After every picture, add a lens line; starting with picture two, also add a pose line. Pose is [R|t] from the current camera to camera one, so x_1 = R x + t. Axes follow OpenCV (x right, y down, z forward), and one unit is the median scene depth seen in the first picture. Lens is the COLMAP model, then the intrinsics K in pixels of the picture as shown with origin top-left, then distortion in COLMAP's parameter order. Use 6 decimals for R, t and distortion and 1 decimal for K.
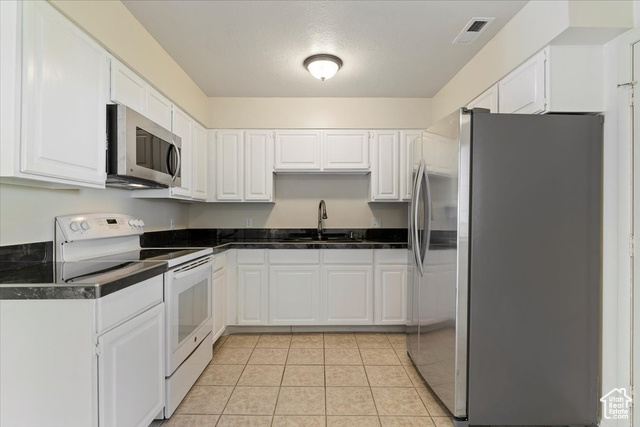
lens RADIAL K [[313.1, 0, 318.9], [0, 313.1, 214.3], [0, 0, 1]] dist [-0.004553, 0.000701]
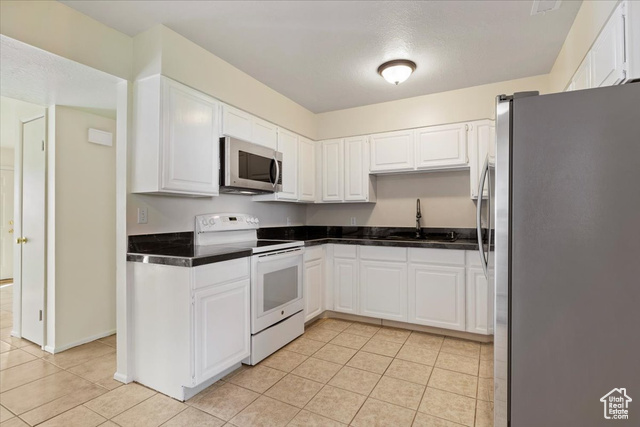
lens RADIAL K [[313.1, 0, 321.0], [0, 313.1, 212.3], [0, 0, 1]] dist [-0.004553, 0.000701]
pose [[0.878816, -0.005437, -0.477130, 0.277090], [0.003471, 0.999981, -0.005001, 0.001481], [0.477148, 0.002739, 0.878819, -0.030004]]
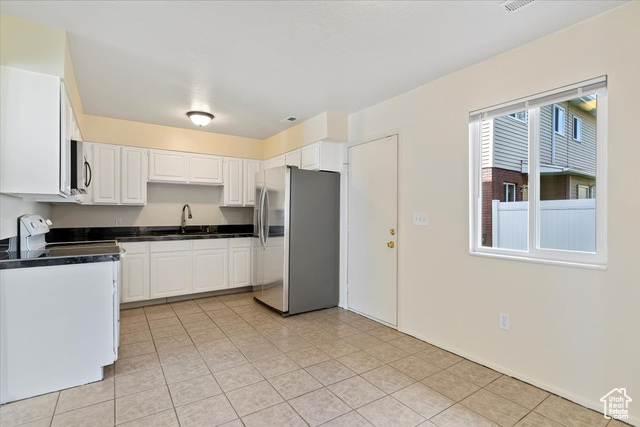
lens RADIAL K [[313.1, 0, 320.5], [0, 313.1, 215.2], [0, 0, 1]] dist [-0.004553, 0.000701]
pose [[0.830175, -0.000977, 0.557503, -0.338904], [-0.001923, 0.999987, 0.004616, -0.008031], [-0.557500, -0.004904, 0.830162, -0.564134]]
